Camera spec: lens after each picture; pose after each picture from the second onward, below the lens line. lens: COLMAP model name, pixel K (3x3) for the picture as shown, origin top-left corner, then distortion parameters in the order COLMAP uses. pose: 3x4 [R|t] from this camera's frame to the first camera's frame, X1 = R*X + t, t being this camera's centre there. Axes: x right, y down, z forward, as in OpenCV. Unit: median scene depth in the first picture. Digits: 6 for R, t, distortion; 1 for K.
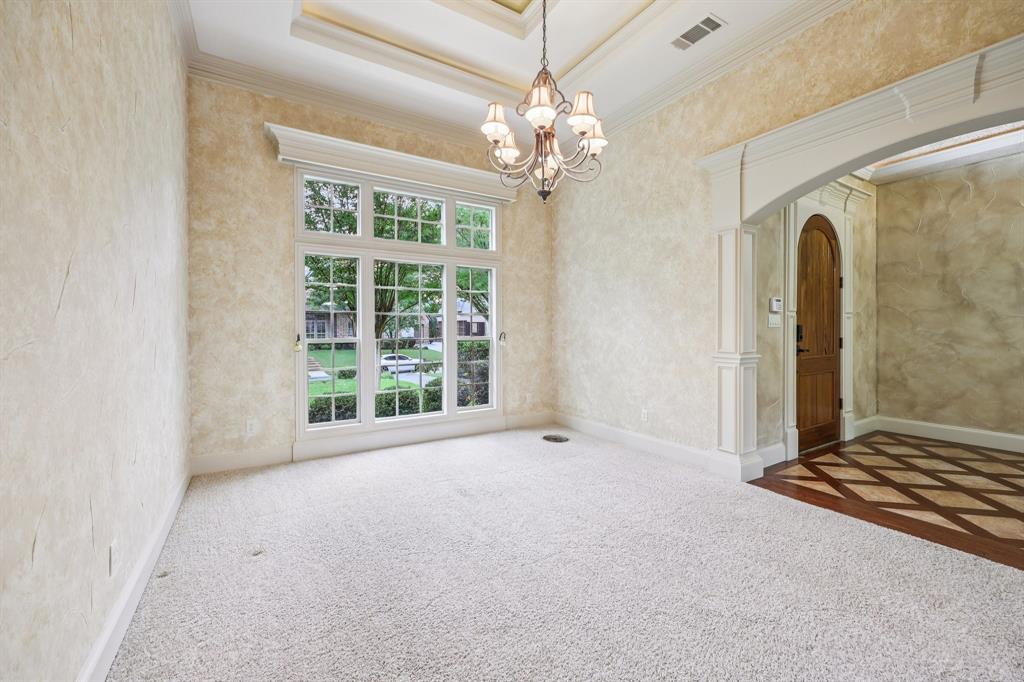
lens RADIAL K [[417.9, 0, 515.4], [0, 417.9, 332.6], [0, 0, 1]] dist [-0.000649, 0.000101]
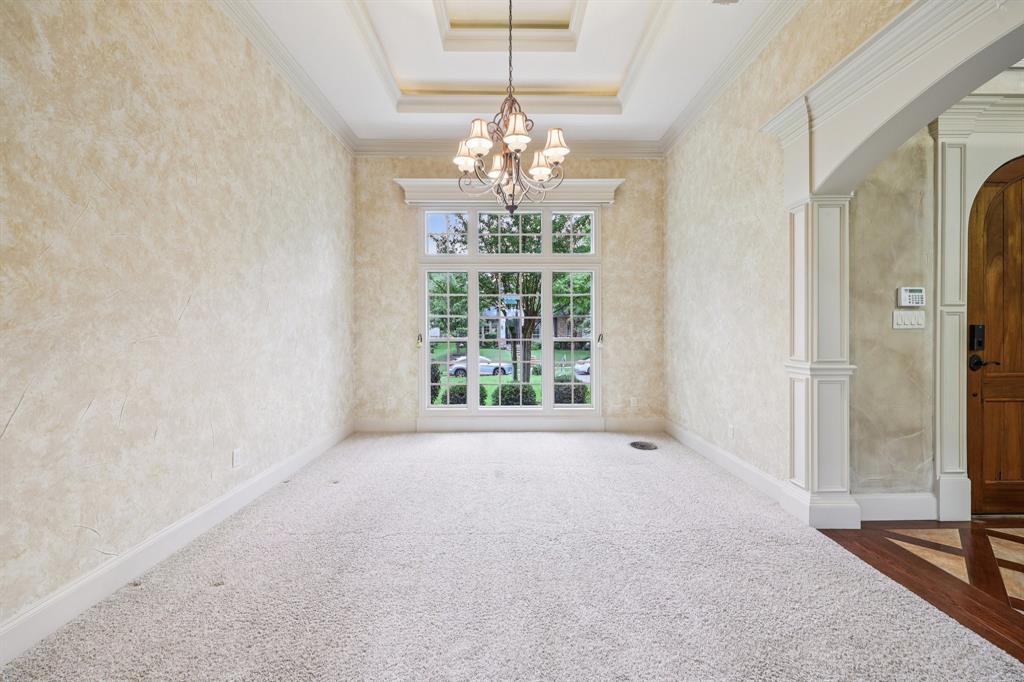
lens RADIAL K [[417.9, 0, 511.4], [0, 417.9, 332.6], [0, 0, 1]] dist [-0.000649, 0.000101]
pose [[0.854496, 0.003671, -0.519445, 0.401591], [-0.005887, 0.999979, -0.002618, -0.000011], [0.519424, 0.005295, 0.854500, 0.034791]]
